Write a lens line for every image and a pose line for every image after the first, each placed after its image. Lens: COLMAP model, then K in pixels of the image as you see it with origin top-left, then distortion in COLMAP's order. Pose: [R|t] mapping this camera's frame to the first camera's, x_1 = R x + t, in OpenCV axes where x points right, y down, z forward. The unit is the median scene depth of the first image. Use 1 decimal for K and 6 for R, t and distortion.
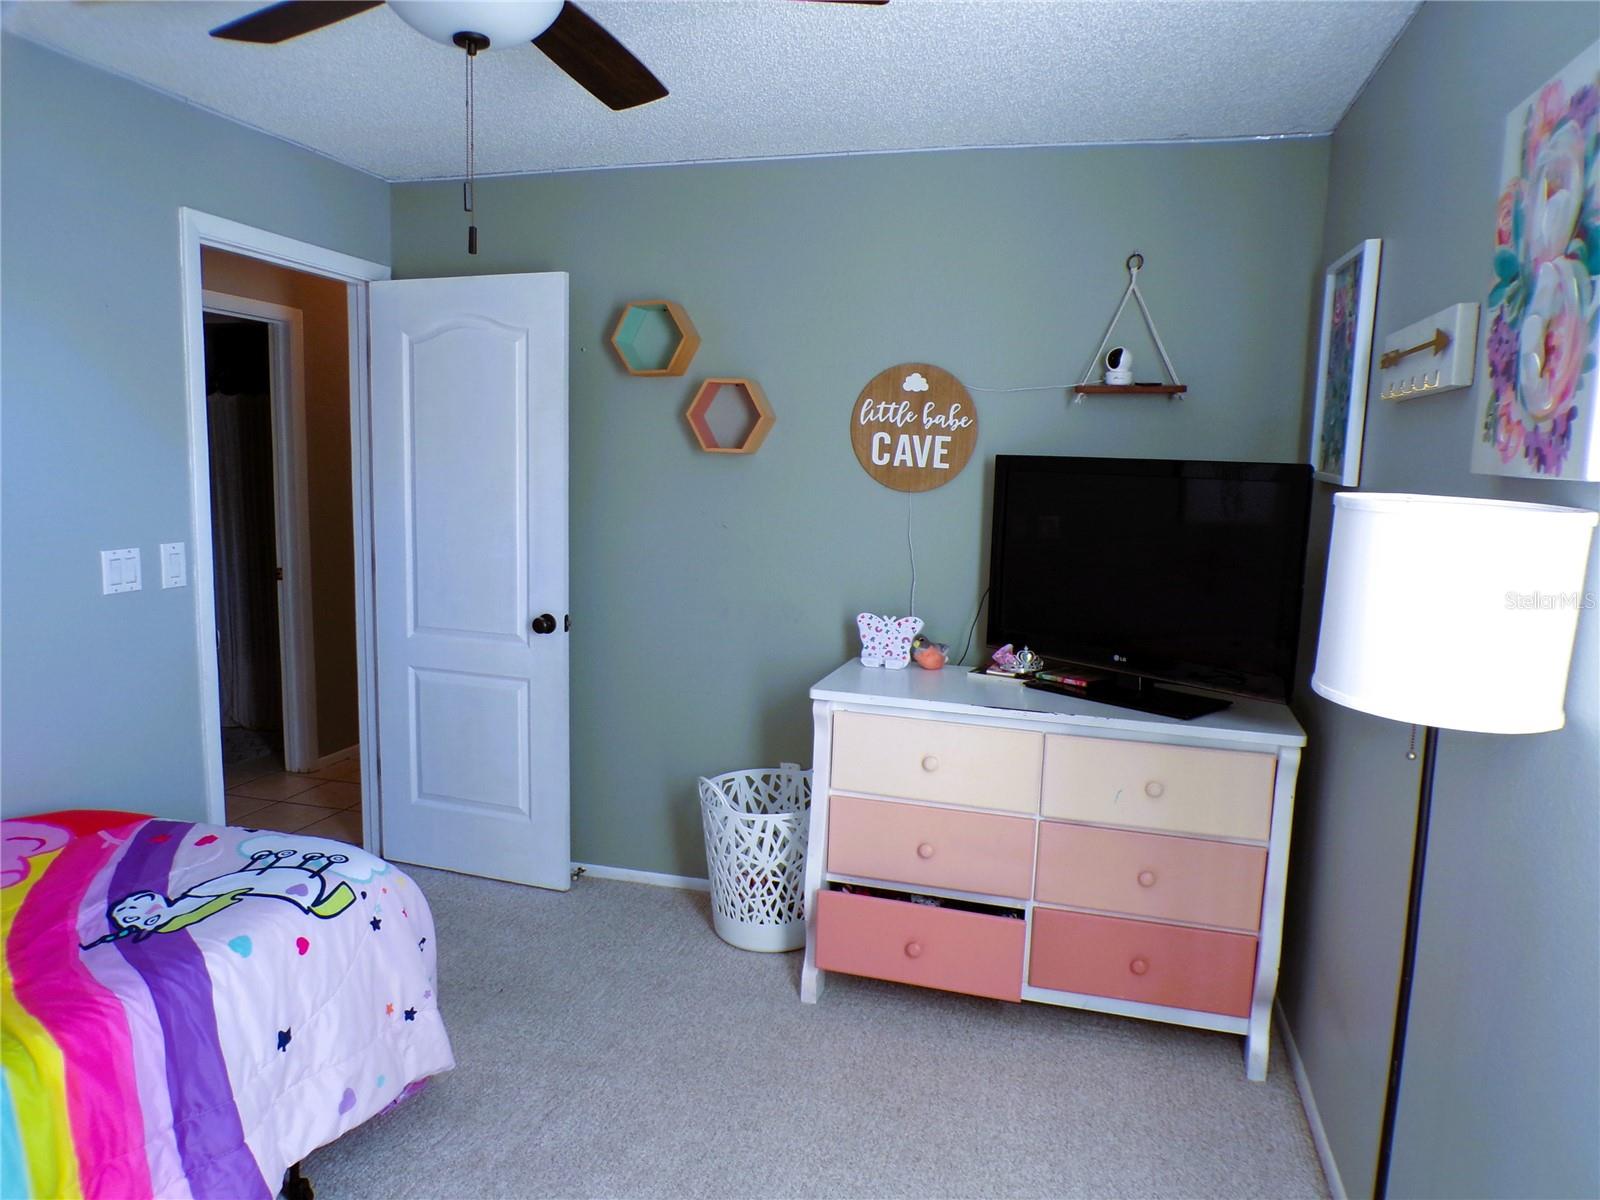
lens RADIAL K [[1087.7, 0, 800.0], [0, 1087.7, 600.0], [0, 0, 1]] dist [-0.047971, 0.023719]
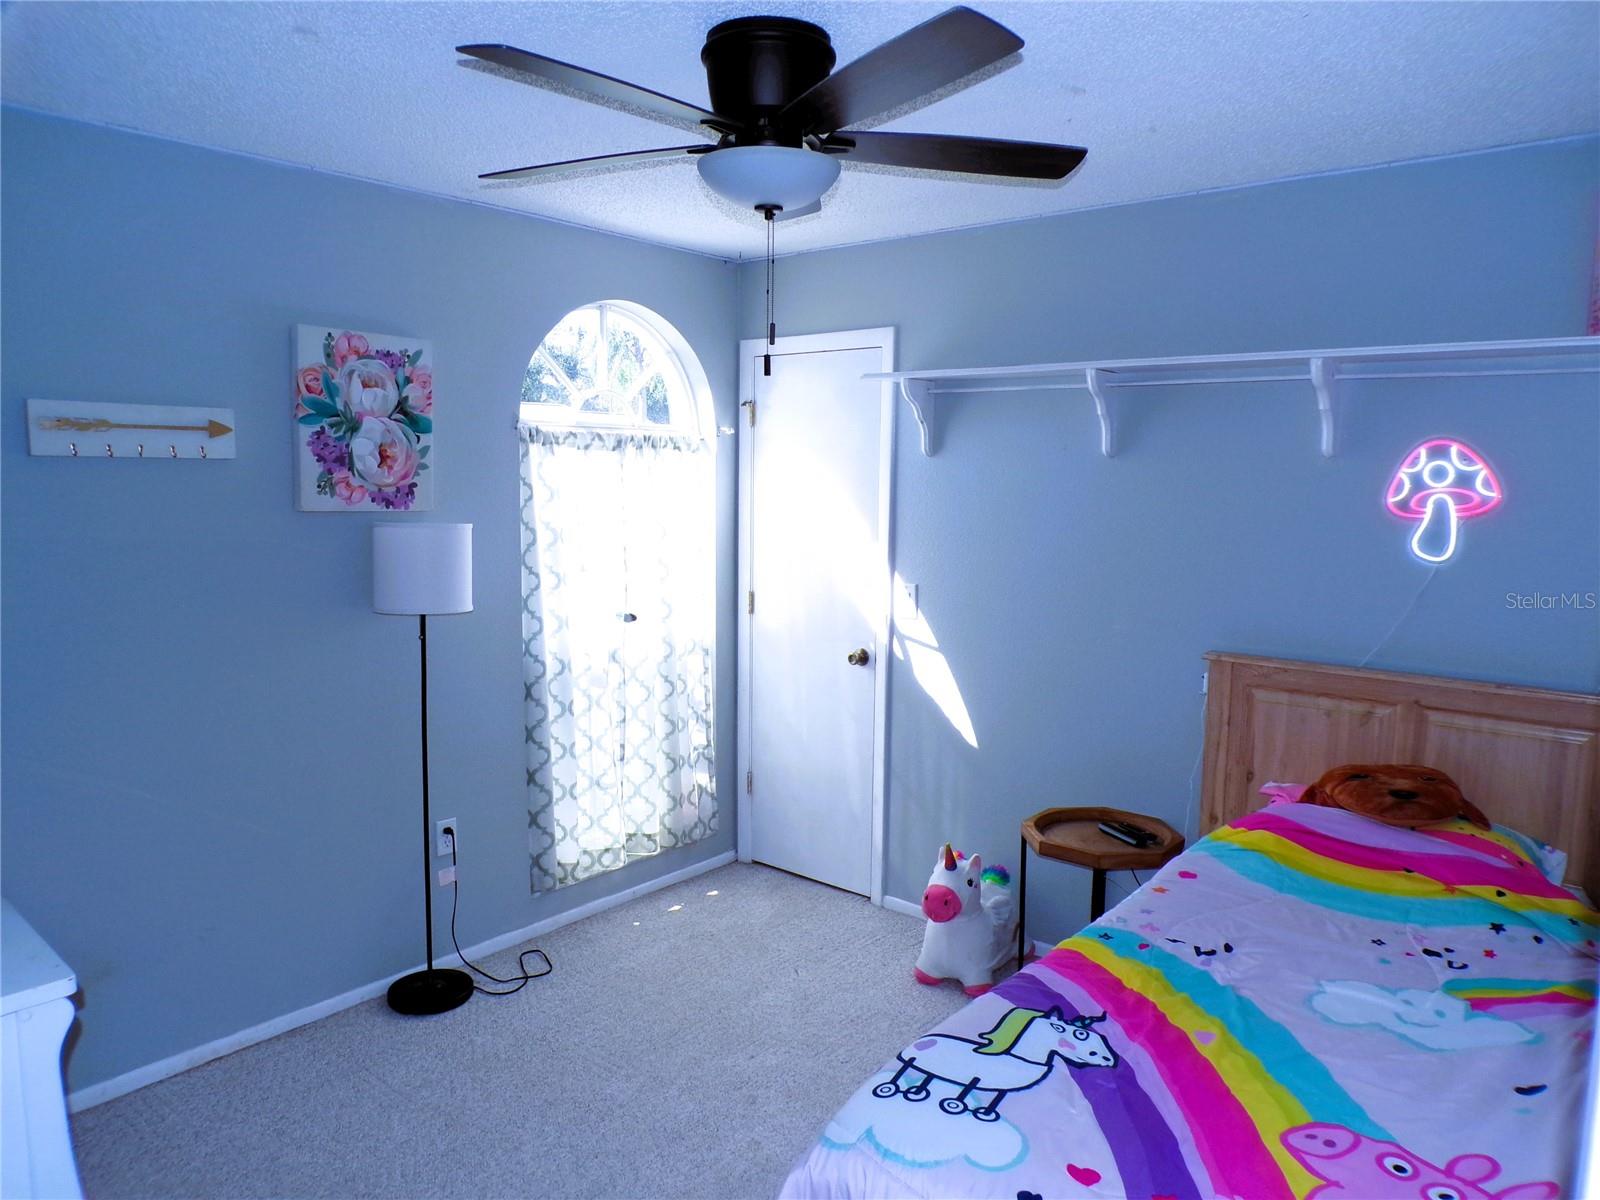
lens RADIAL K [[1087.7, 0, 800.0], [0, 1087.7, 600.0], [0, 0, 1]] dist [-0.047971, 0.023719]
pose [[-0.907878, -0.080744, 0.411385, -0.749773], [0.020593, 0.971504, 0.236127, -0.311255], [-0.418728, 0.222846, -0.880345, 1.839158]]
